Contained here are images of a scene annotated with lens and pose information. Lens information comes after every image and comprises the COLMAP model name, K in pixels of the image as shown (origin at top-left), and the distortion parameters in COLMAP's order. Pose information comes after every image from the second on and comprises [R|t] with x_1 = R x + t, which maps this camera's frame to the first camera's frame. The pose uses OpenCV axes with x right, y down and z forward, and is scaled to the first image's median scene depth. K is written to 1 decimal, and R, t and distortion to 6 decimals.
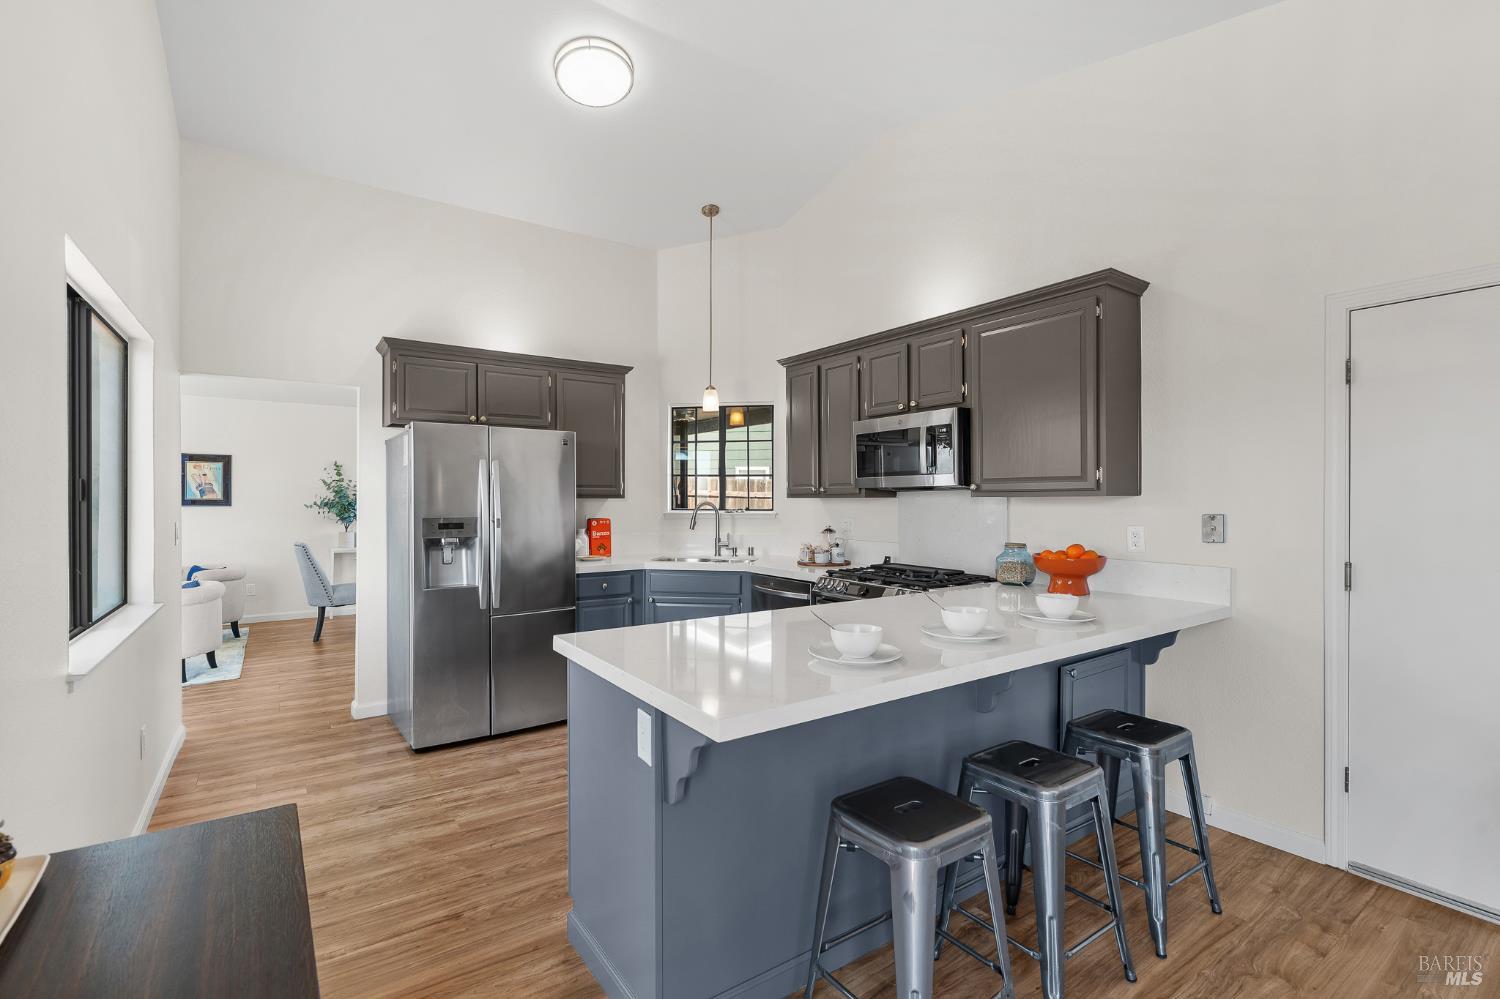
lens RADIAL K [[685.8, 0, 751.5], [0, 685.8, 495.0], [0, 0, 1]] dist [-0.002514, 0.000137]
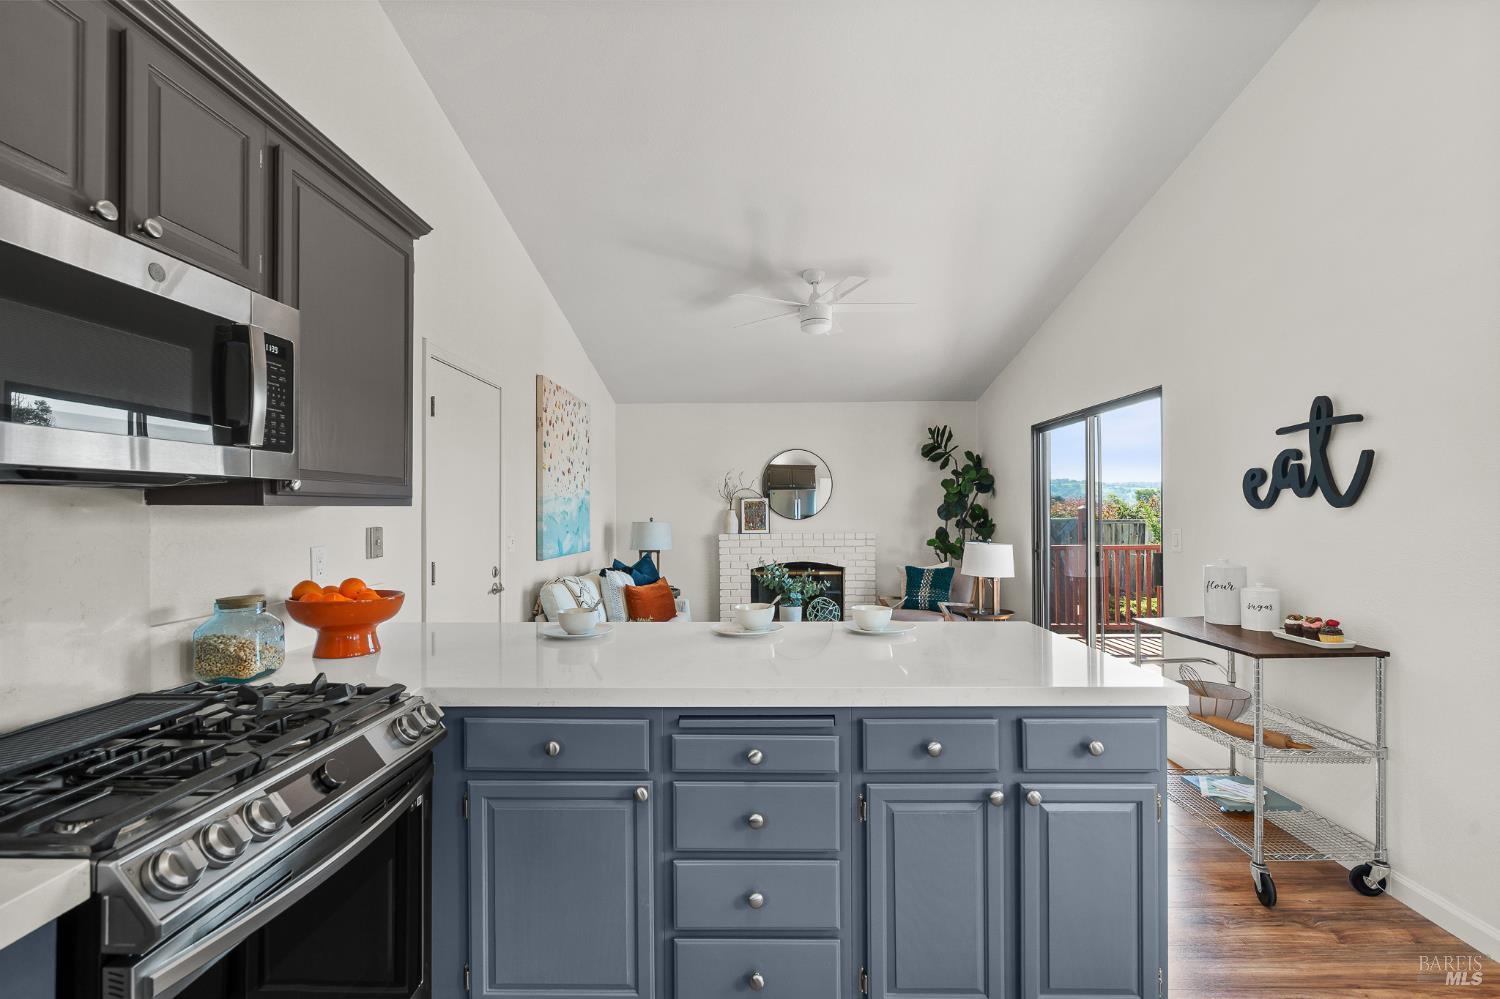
lens RADIAL K [[676.5, 0, 751.3], [0, 676.5, 502.7], [0, 0, 1]] dist [-0.001362, -0.000049]
pose [[-0.811114, 0.008178, 0.584831, -0.161883], [-0.000553, 0.999891, -0.014748, 0.006120], [-0.584888, -0.012286, -0.811021, 0.911264]]
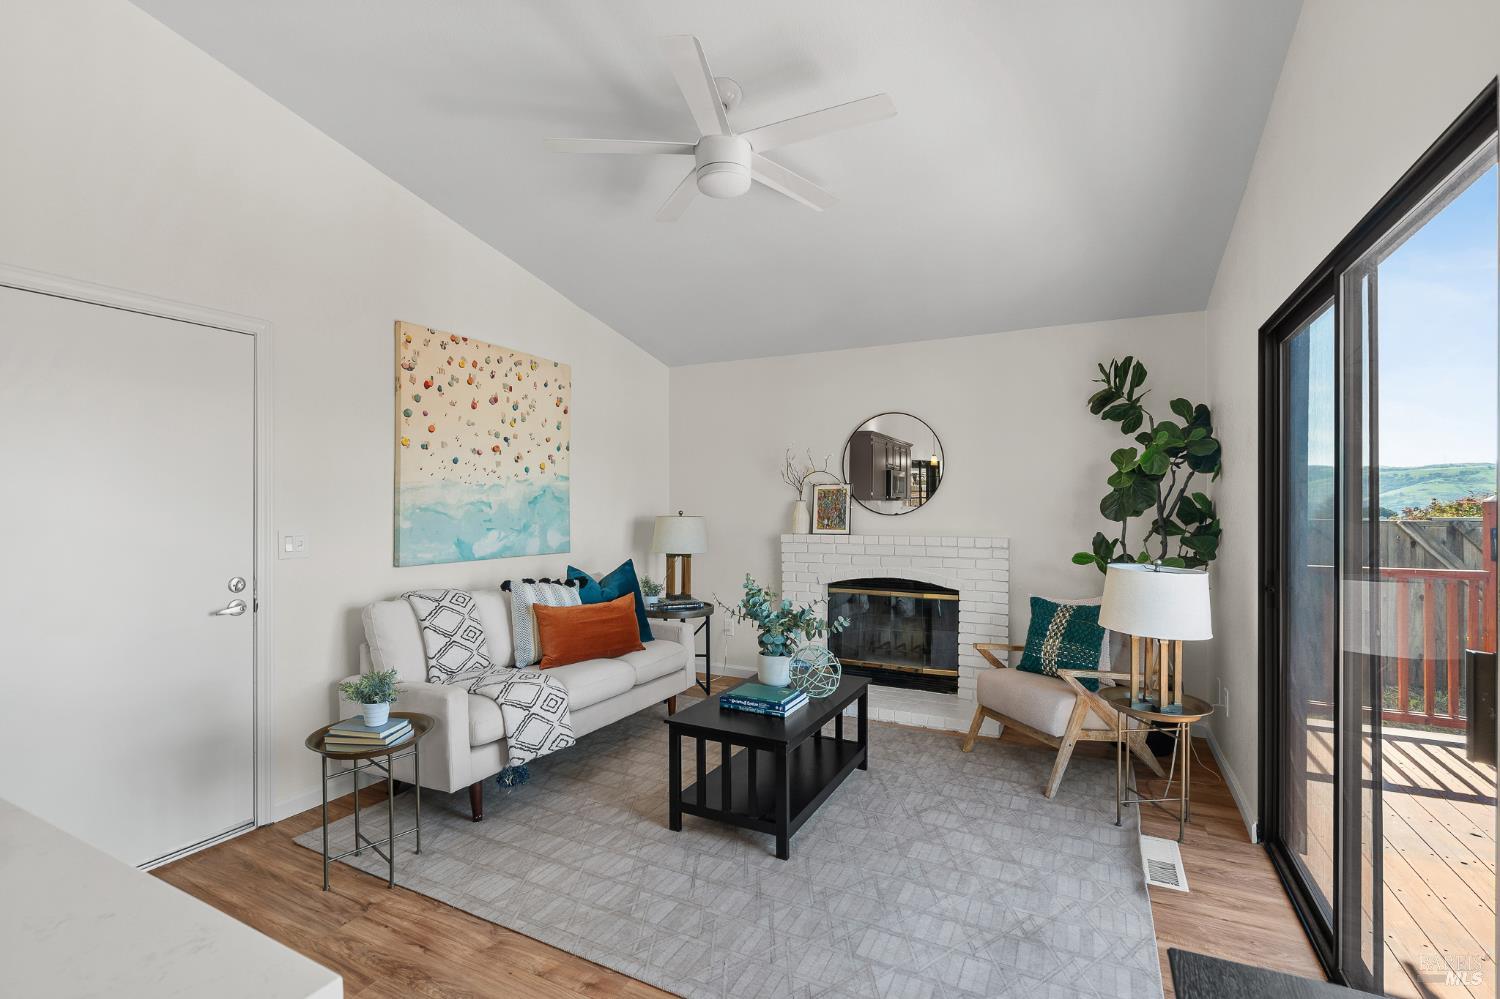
lens RADIAL K [[676.5, 0, 751.3], [0, 676.5, 502.7], [0, 0, 1]] dist [-0.001362, -0.000049]
pose [[-0.465999, -0.003422, 0.884779, -0.174672], [-0.006077, 0.999981, 0.000667, 0.002303], [-0.884765, -0.005067, -0.466011, 0.298685]]
